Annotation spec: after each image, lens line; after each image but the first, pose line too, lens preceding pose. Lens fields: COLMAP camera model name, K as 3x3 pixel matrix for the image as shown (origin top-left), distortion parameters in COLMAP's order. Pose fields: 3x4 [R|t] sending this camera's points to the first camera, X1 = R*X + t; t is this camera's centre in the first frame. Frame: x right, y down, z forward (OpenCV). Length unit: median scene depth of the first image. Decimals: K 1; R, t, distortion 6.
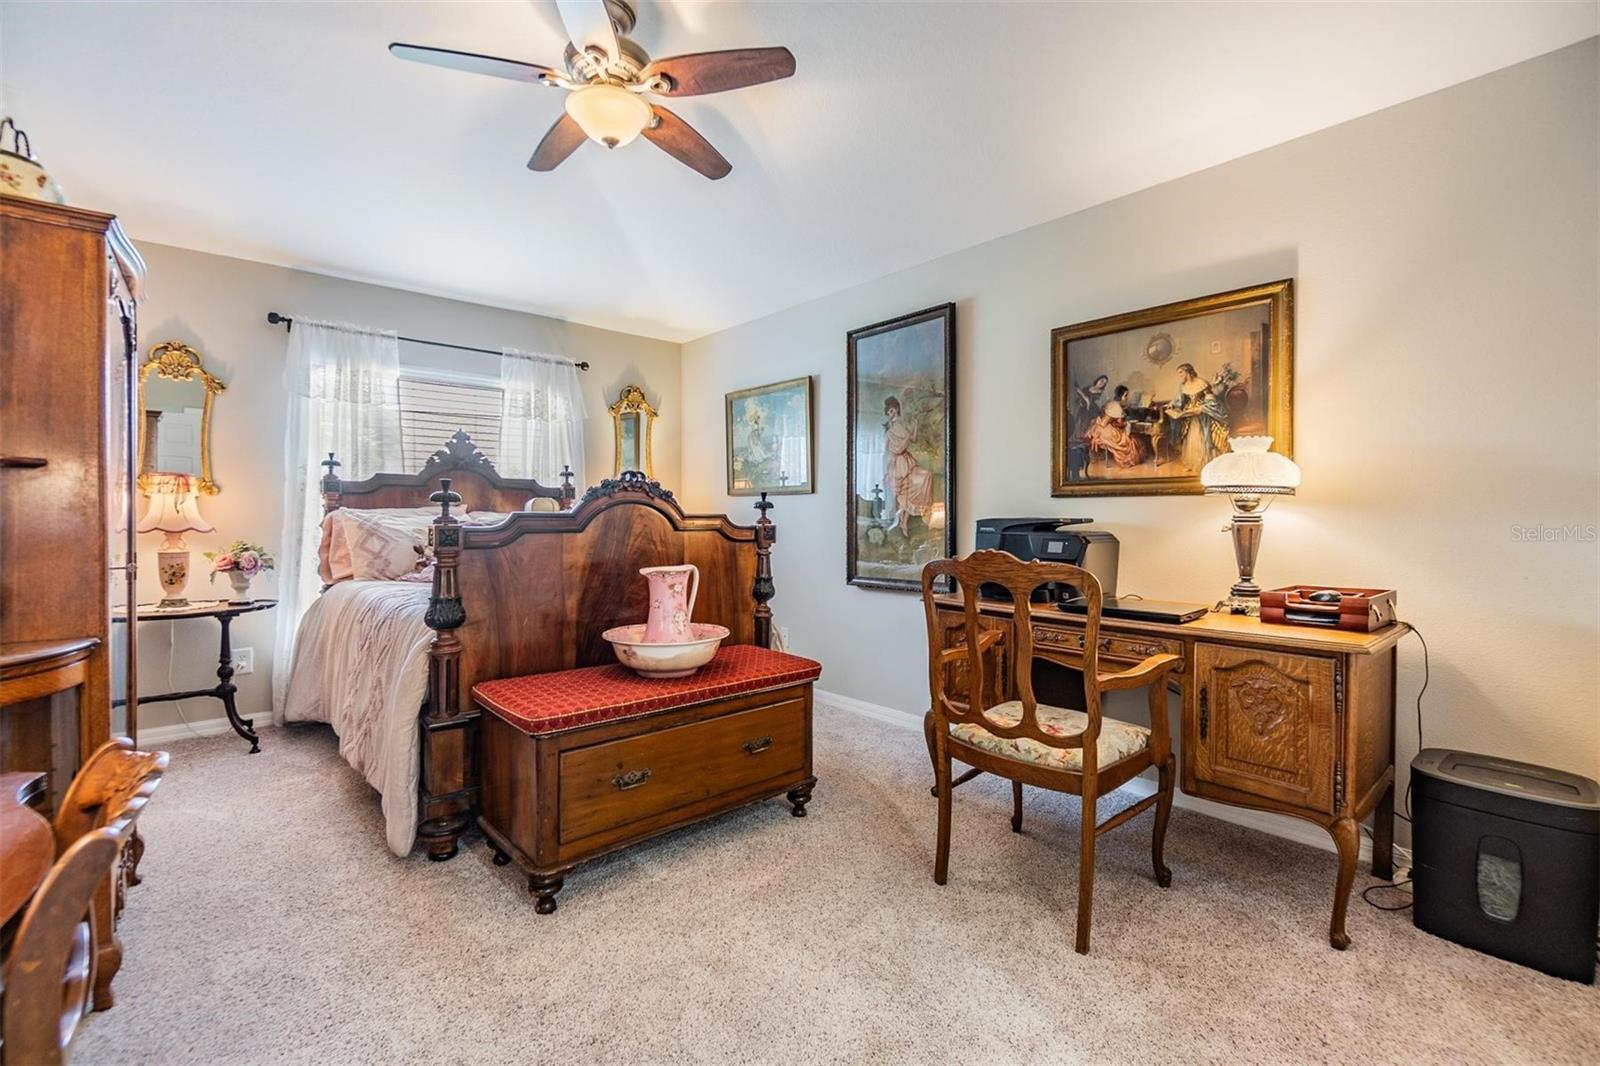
lens RADIAL K [[698.7, 0, 794.2], [0, 698.7, 524.5], [0, 0, 1]] dist [-0.001444, -0.000053]
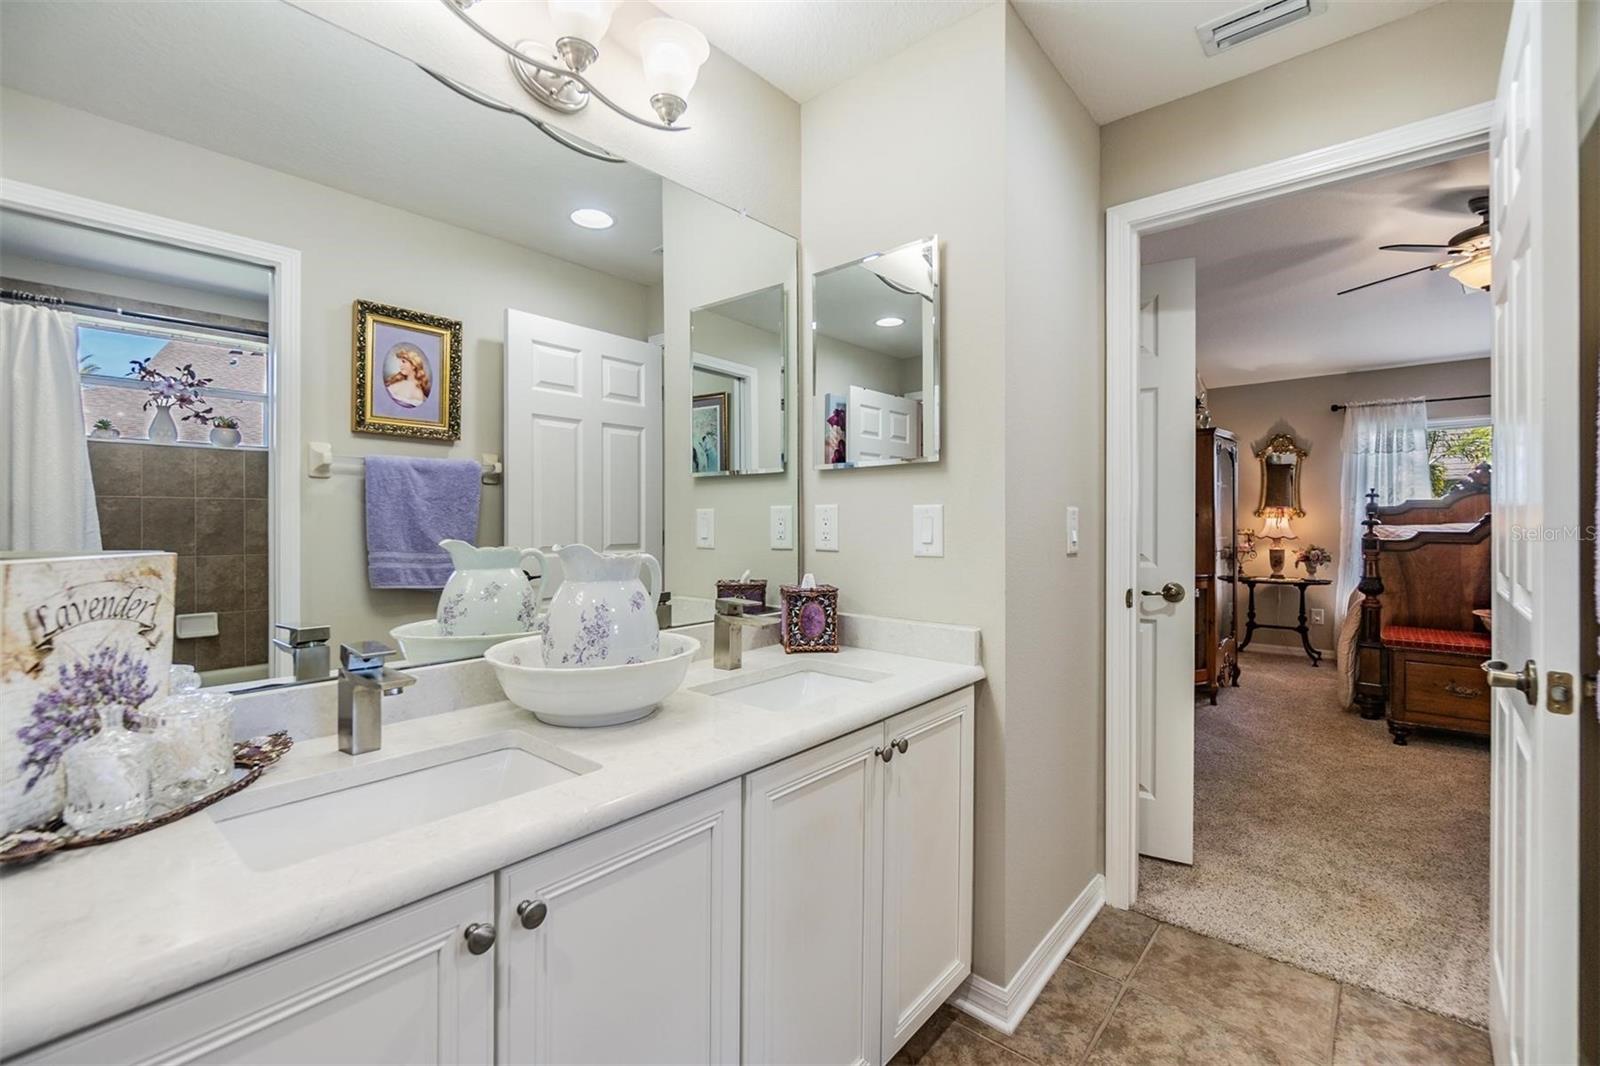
lens RADIAL K [[698.7, 0, 794.2], [0, 698.7, 524.5], [0, 0, 1]] dist [-0.001444, -0.000053]
pose [[0.140550, -0.000208, -0.990073, 0.757592], [-0.007671, 0.999970, -0.001299, -0.013931], [0.990044, 0.007777, 0.140545, -0.523138]]
